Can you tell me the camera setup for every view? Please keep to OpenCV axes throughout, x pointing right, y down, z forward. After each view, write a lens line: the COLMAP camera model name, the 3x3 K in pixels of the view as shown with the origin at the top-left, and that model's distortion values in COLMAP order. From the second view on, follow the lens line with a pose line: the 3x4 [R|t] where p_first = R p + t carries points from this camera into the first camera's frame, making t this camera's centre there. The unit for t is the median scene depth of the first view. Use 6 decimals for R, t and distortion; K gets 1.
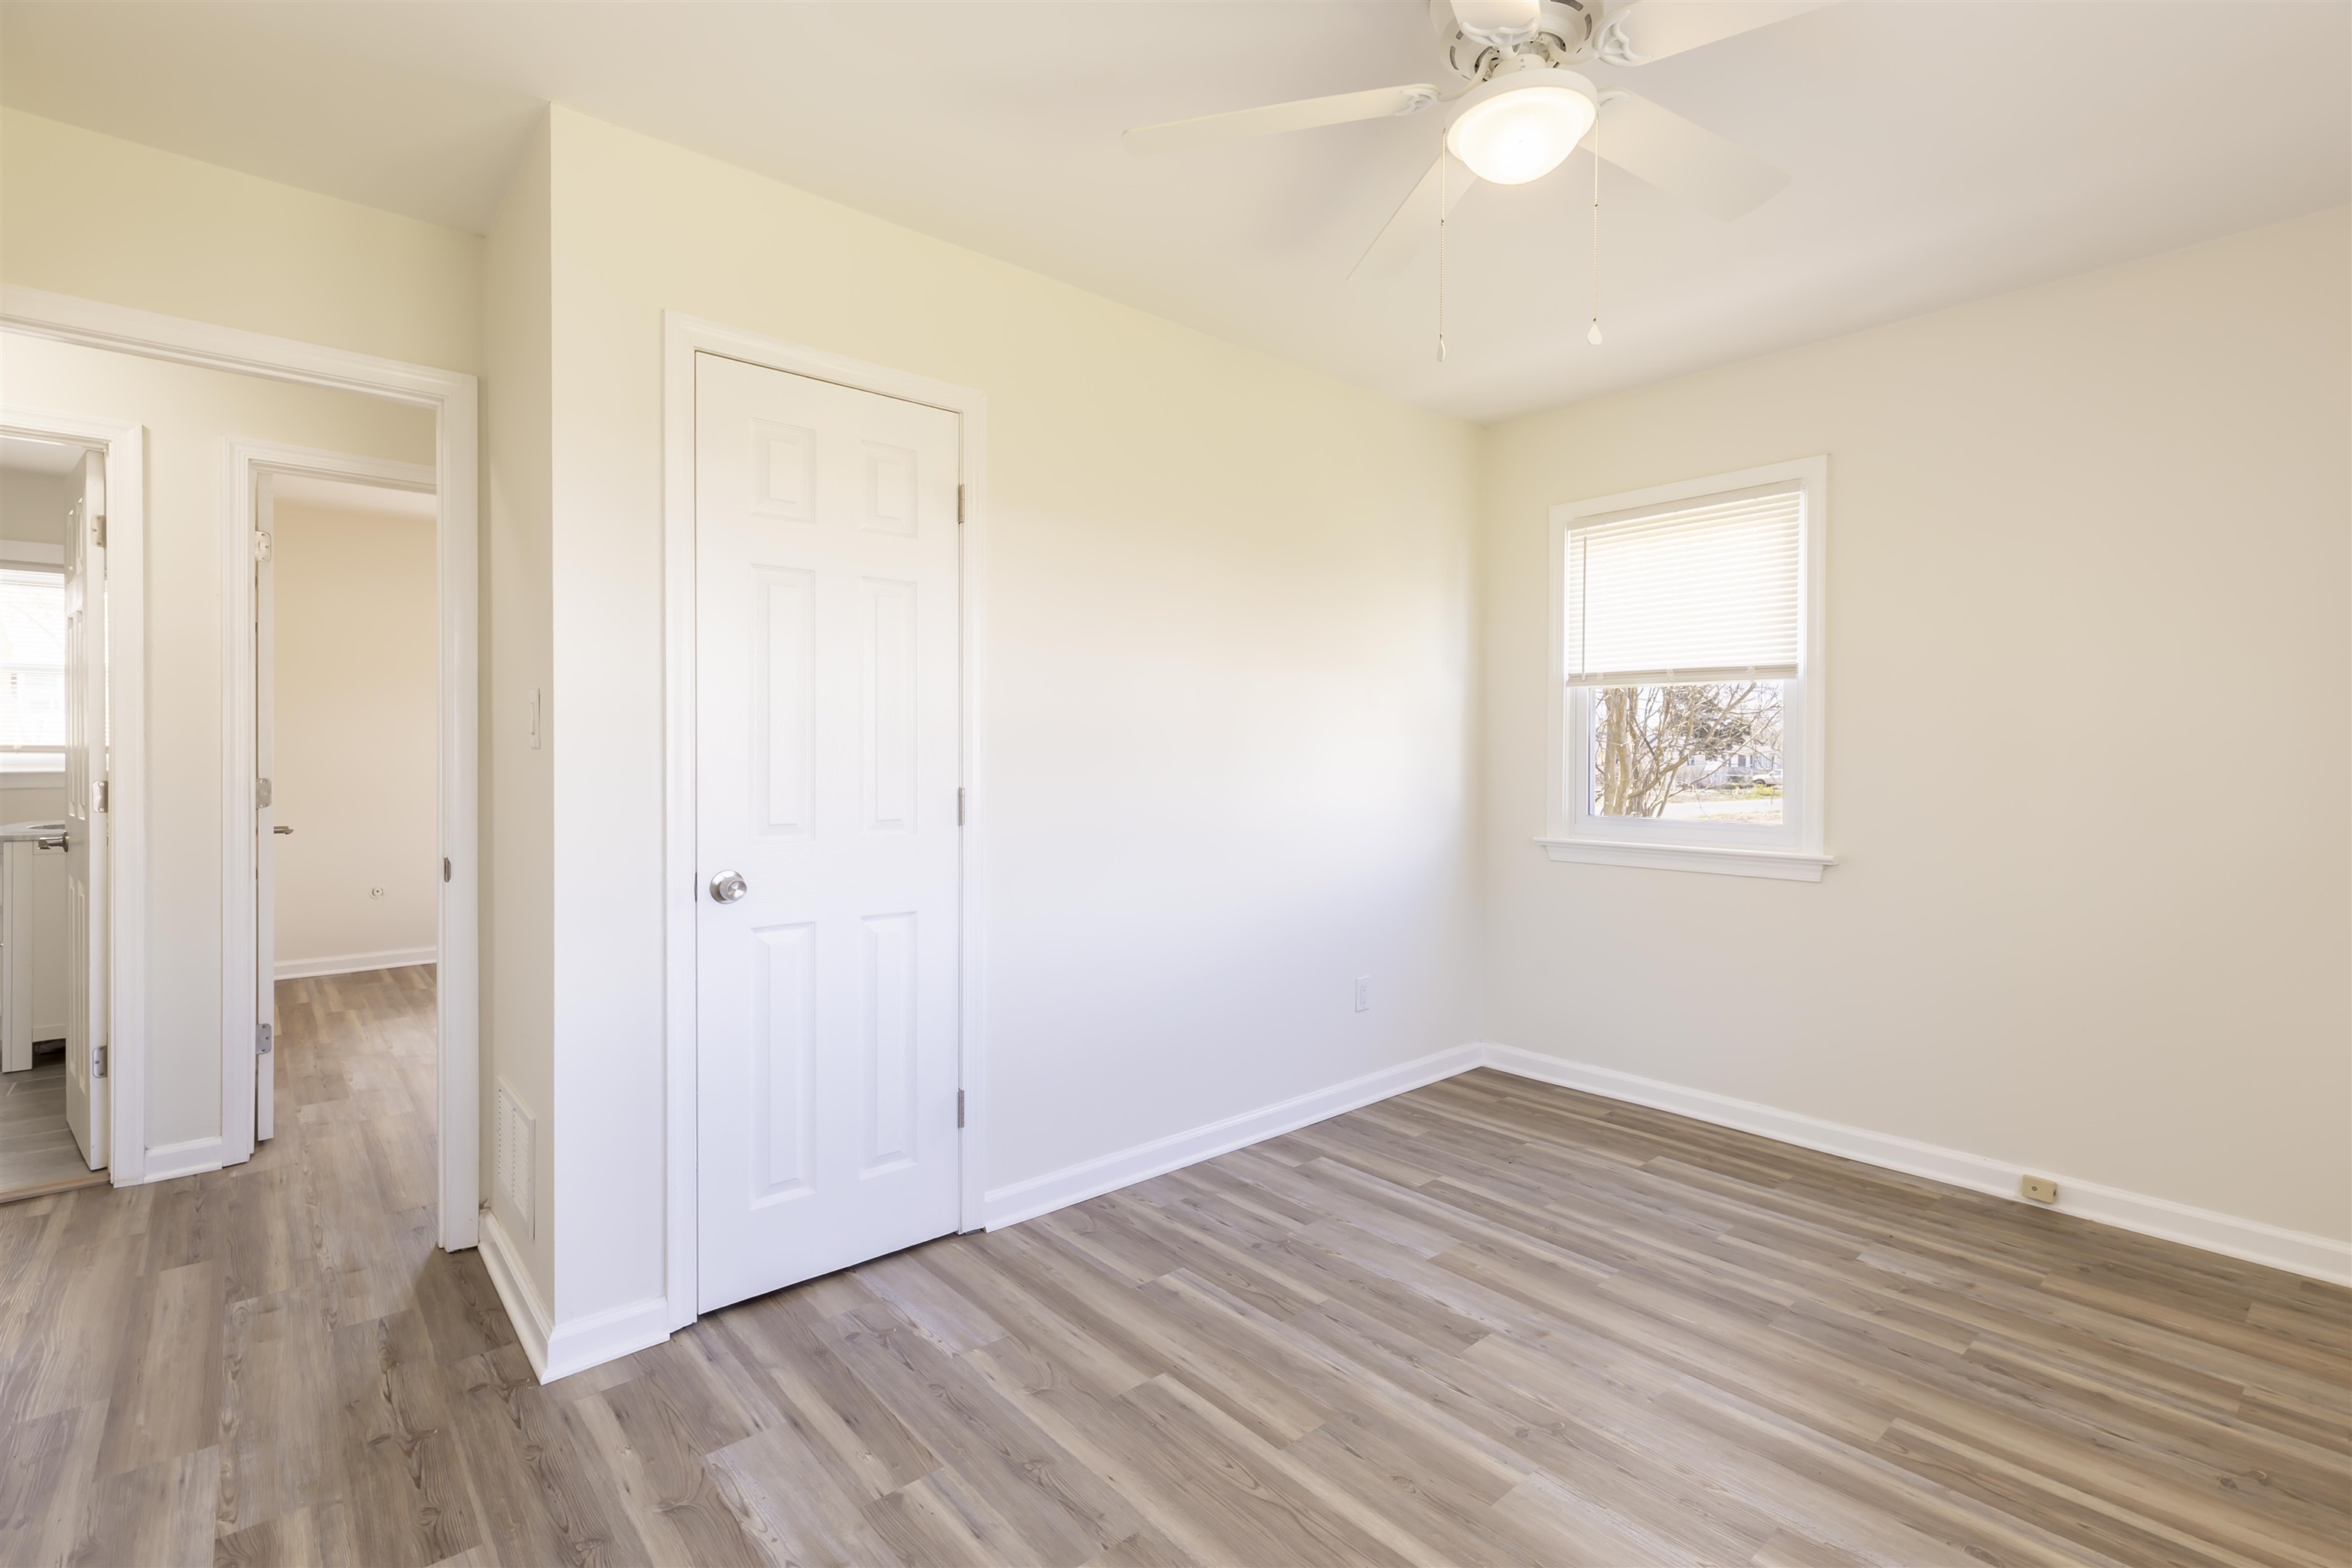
lens RADIAL K [[1057.2, 0, 1181.9], [0, 1057.2, 780.1], [0, 0, 1]] dist [0.001703, 0.000464]
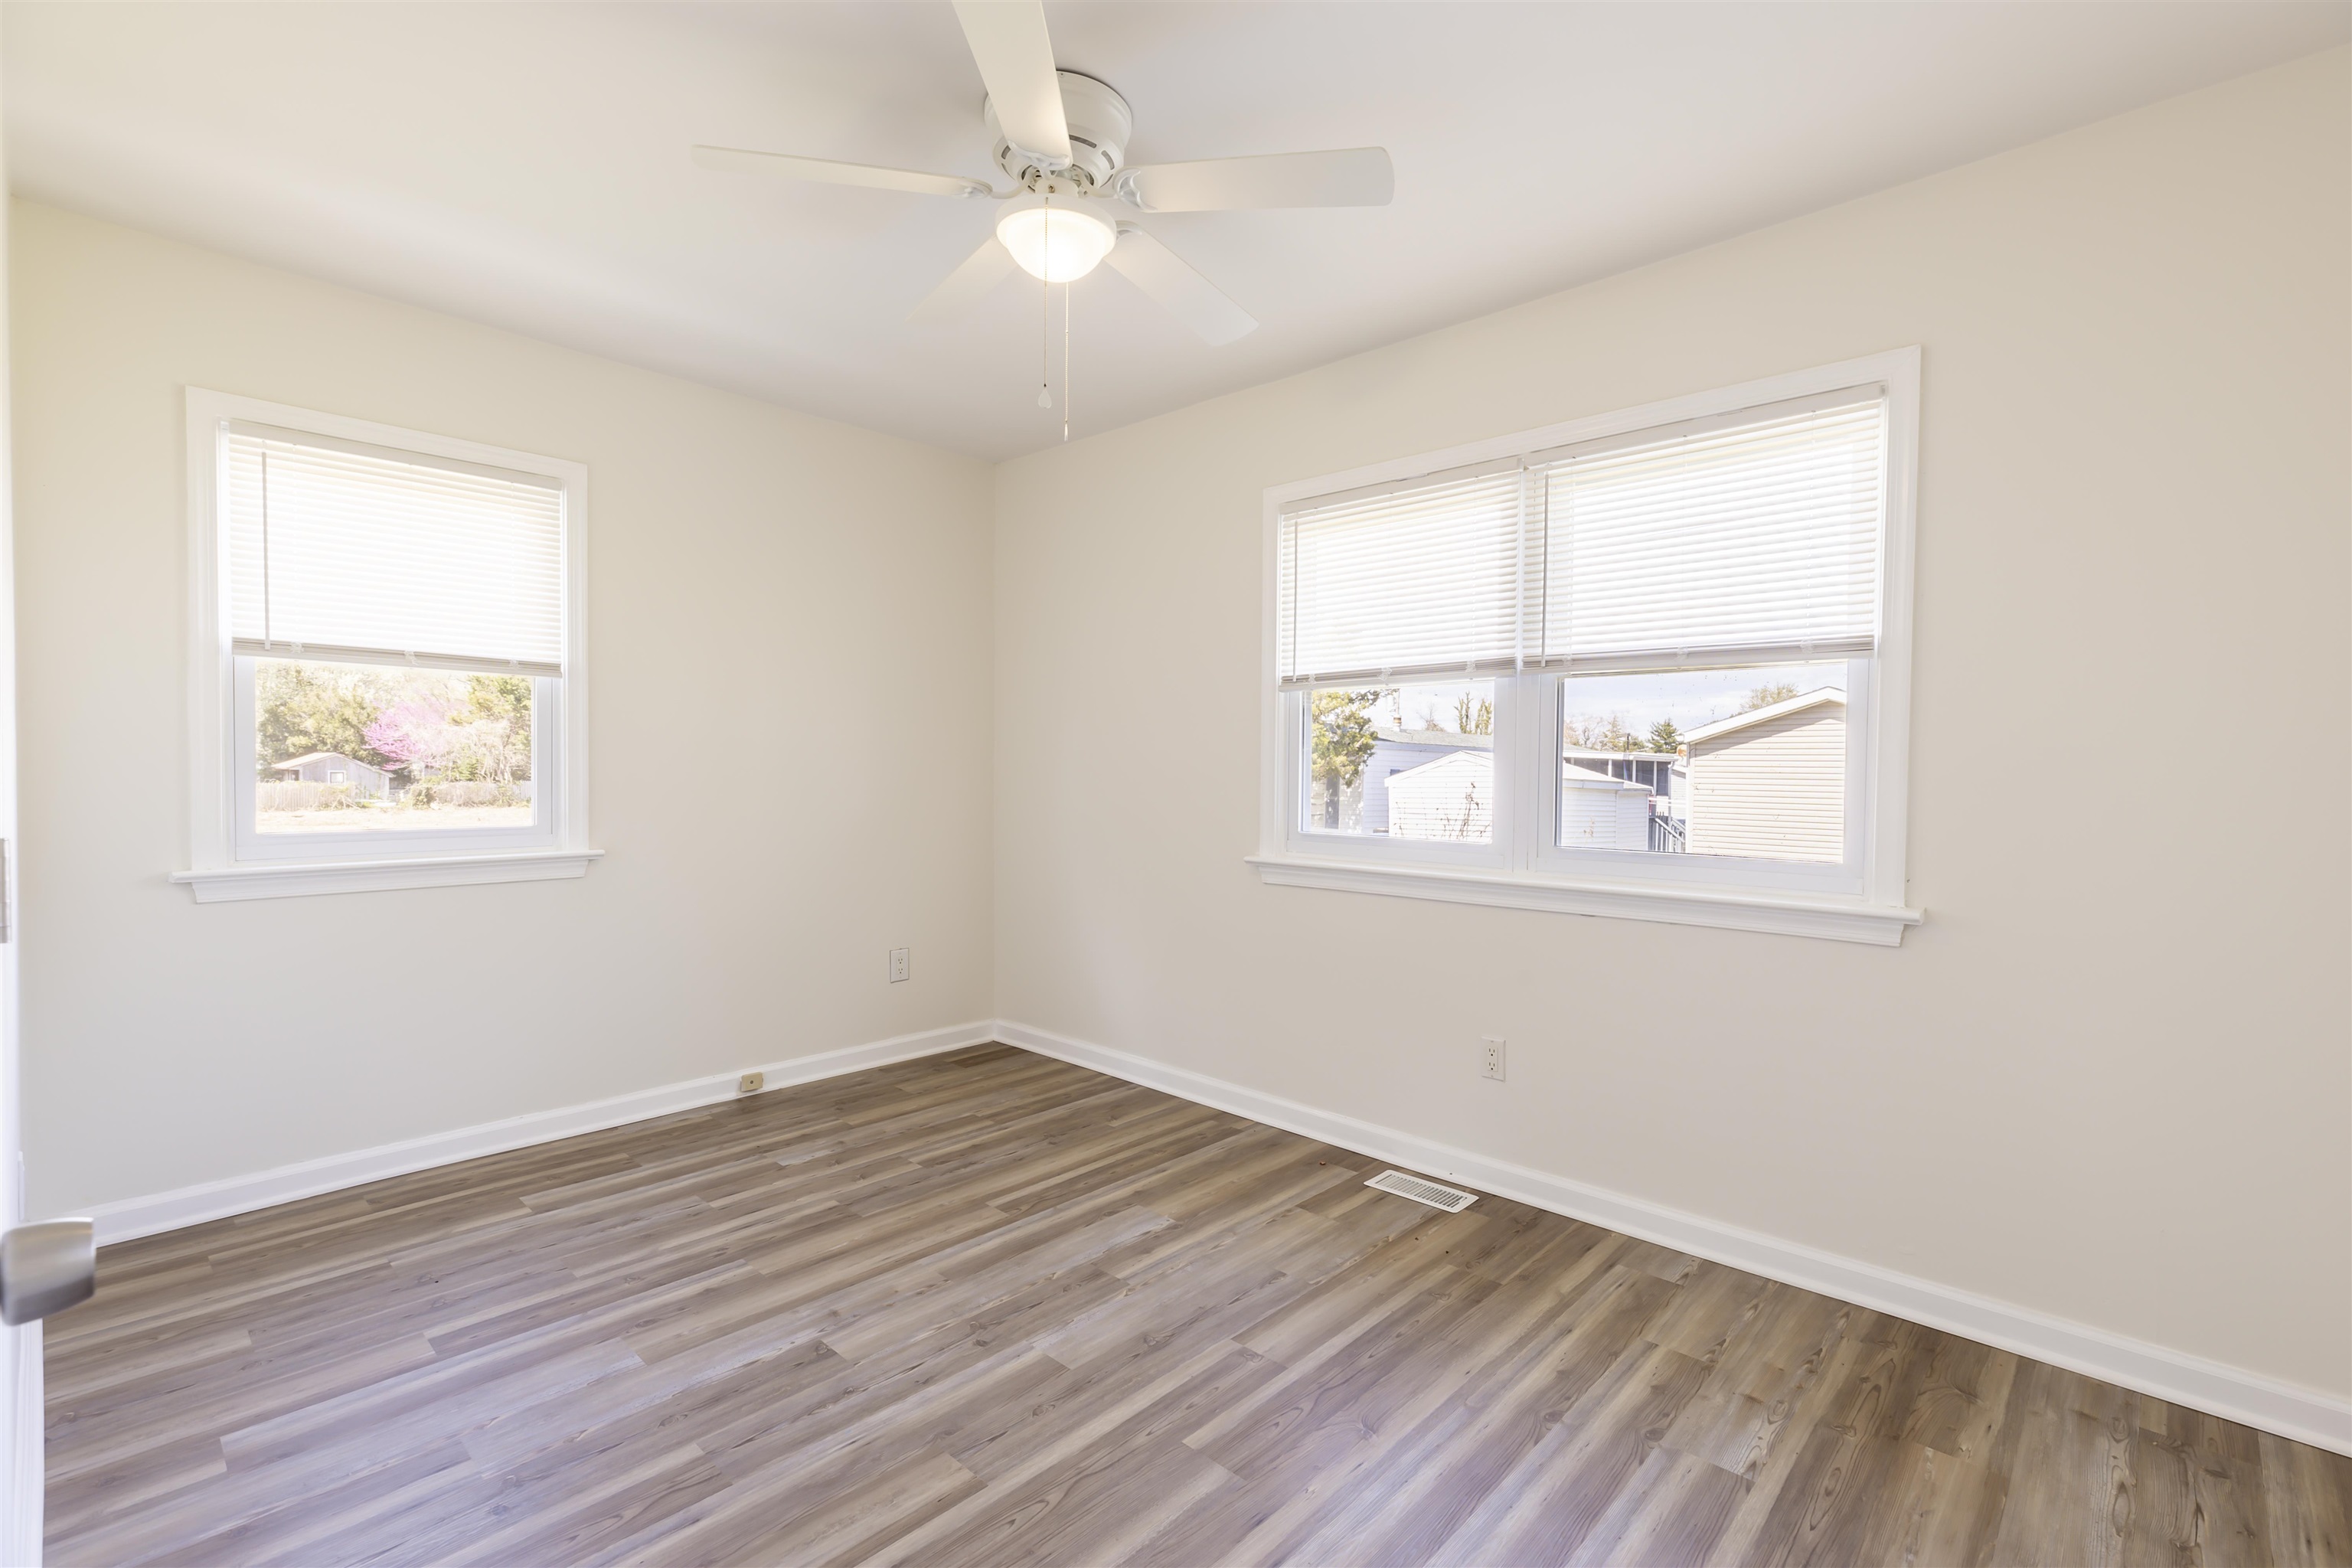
lens RADIAL K [[1057.2, 0, 1181.9], [0, 1057.2, 780.1], [0, 0, 1]] dist [0.001703, 0.000464]
pose [[-0.102276, -0.018436, 0.994585, -0.617763], [0.015471, 0.999678, 0.020121, -0.010690], [-0.994636, 0.017445, -0.101958, 0.659060]]
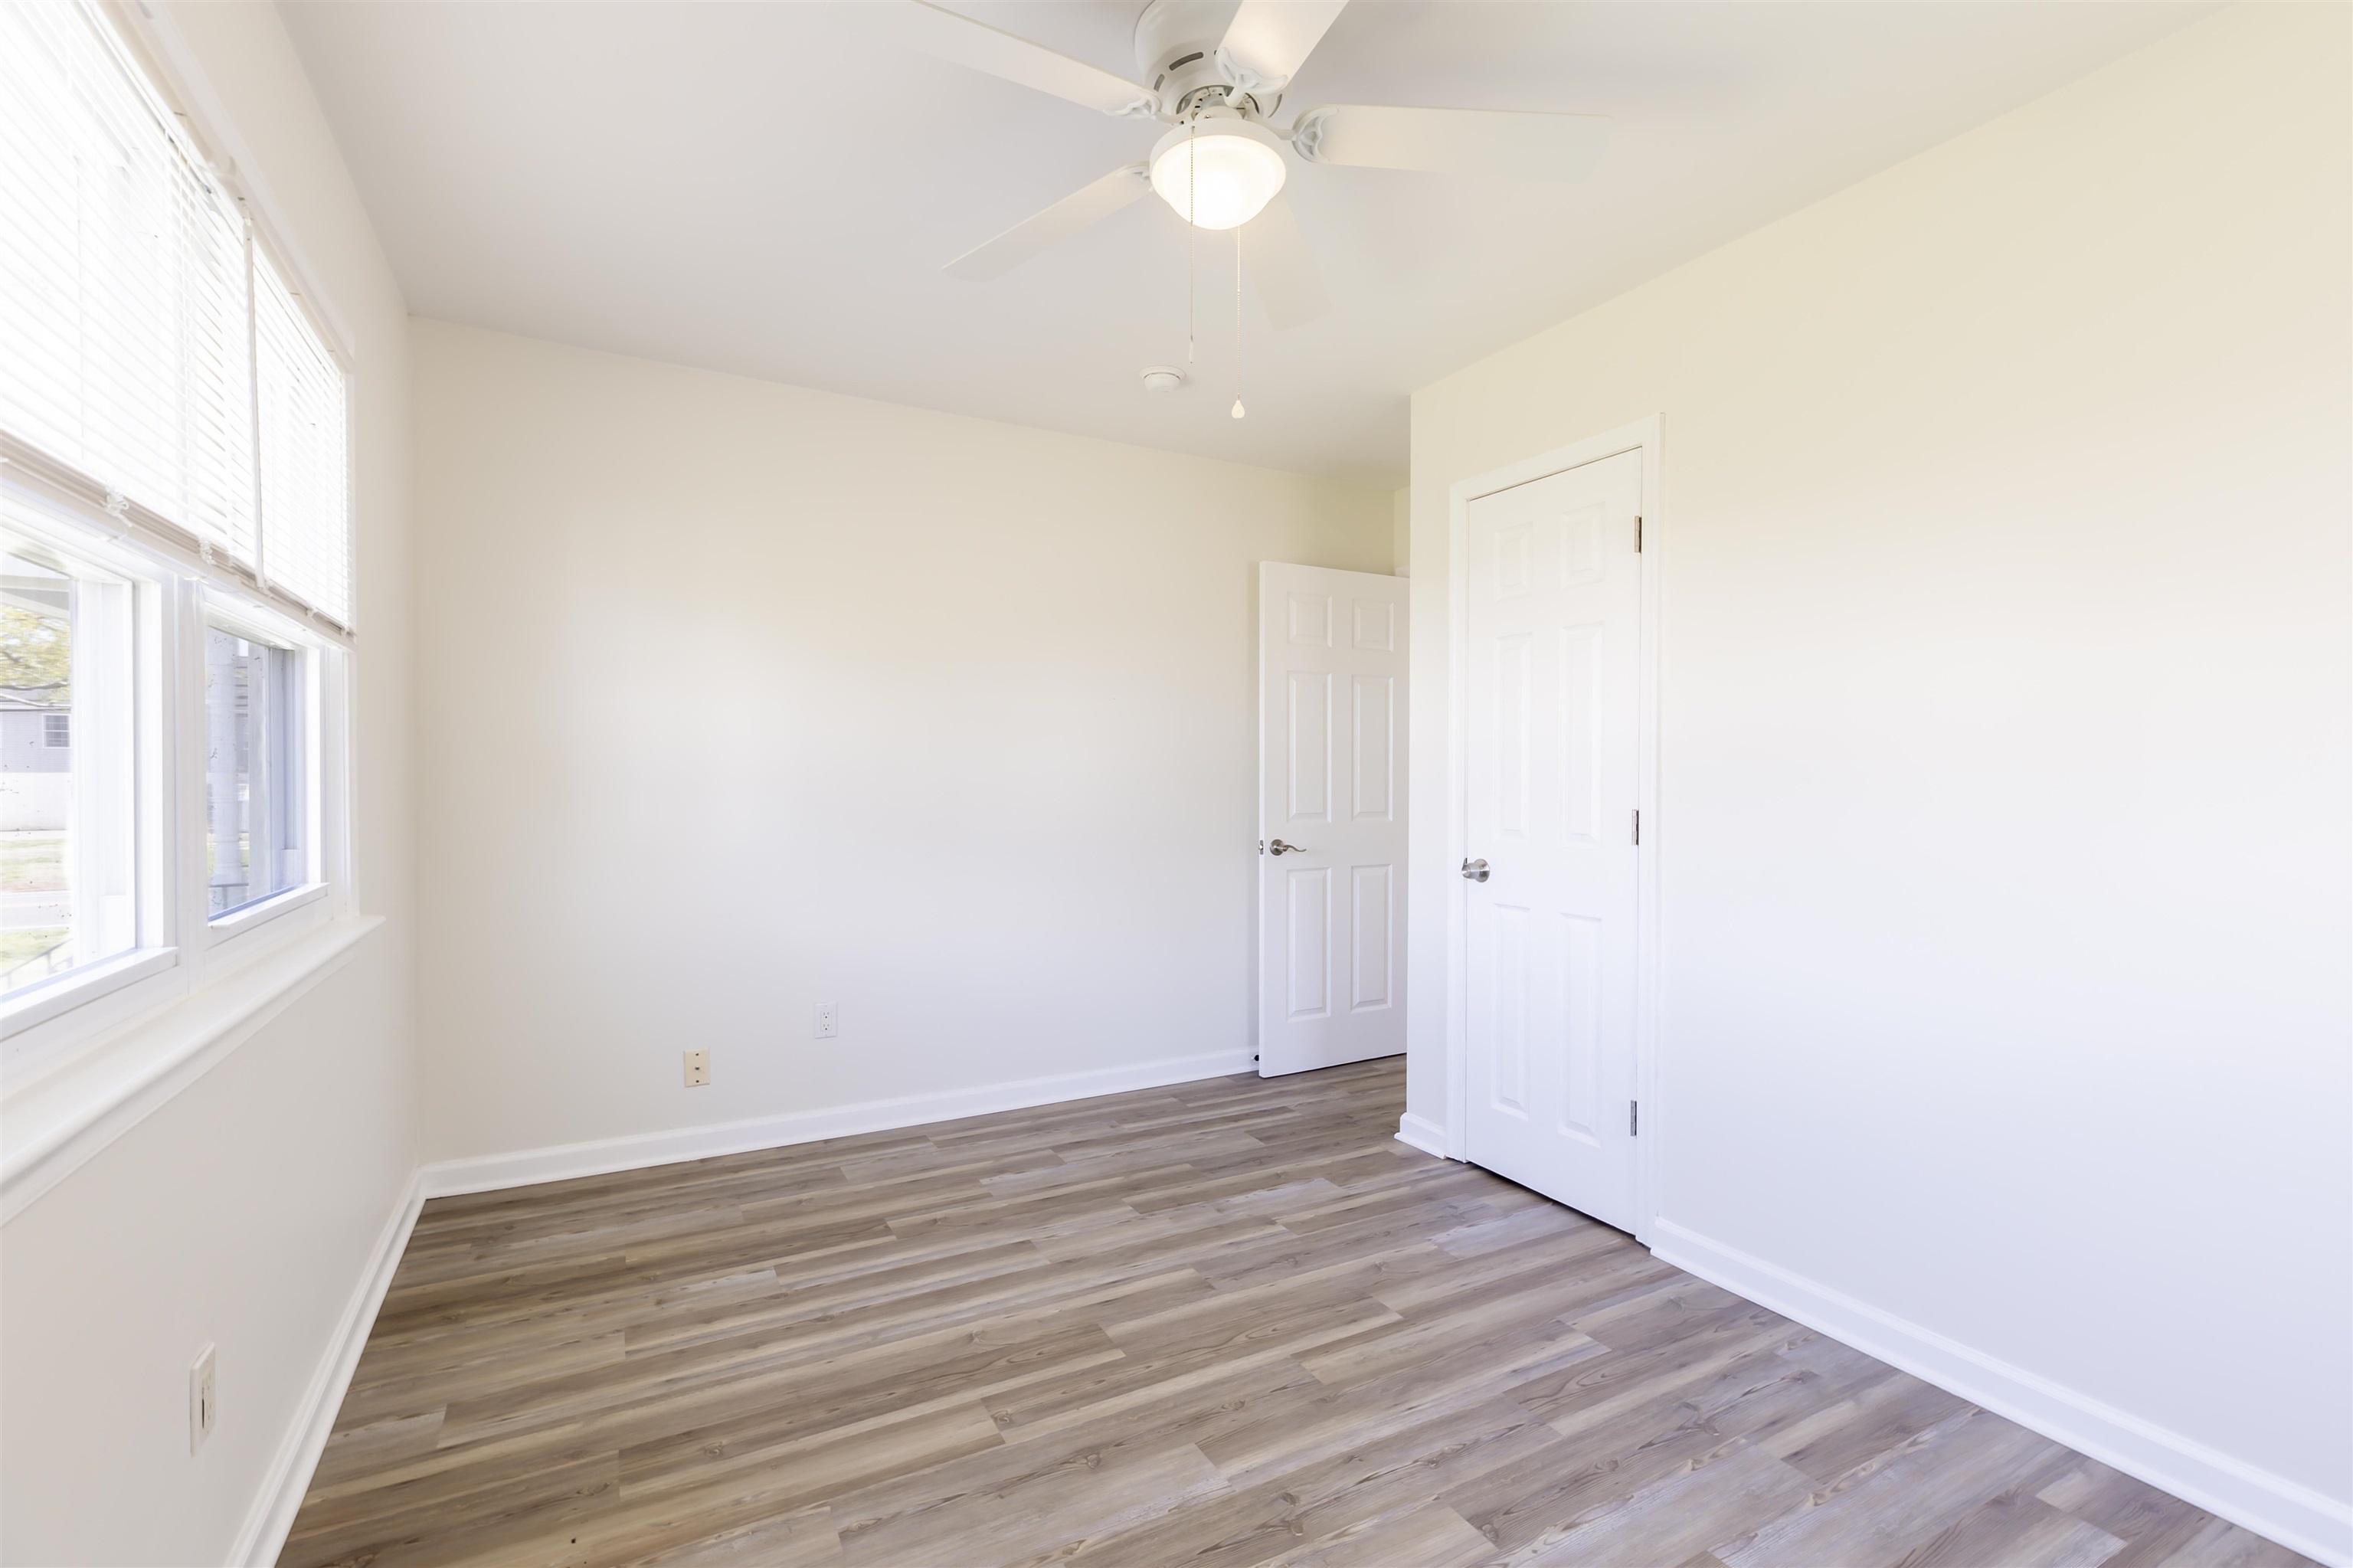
lens RADIAL K [[1075.4, 0, 1176.5], [0, 1075.4, 784.0], [0, 0, 1]] dist [0.001477, 0.000167]
pose [[-0.217286, 0.008027, -0.976075, 0.934630], [-0.027143, 0.999530, 0.014262, -0.015624], [0.975731, 0.029592, -0.216966, 0.807527]]
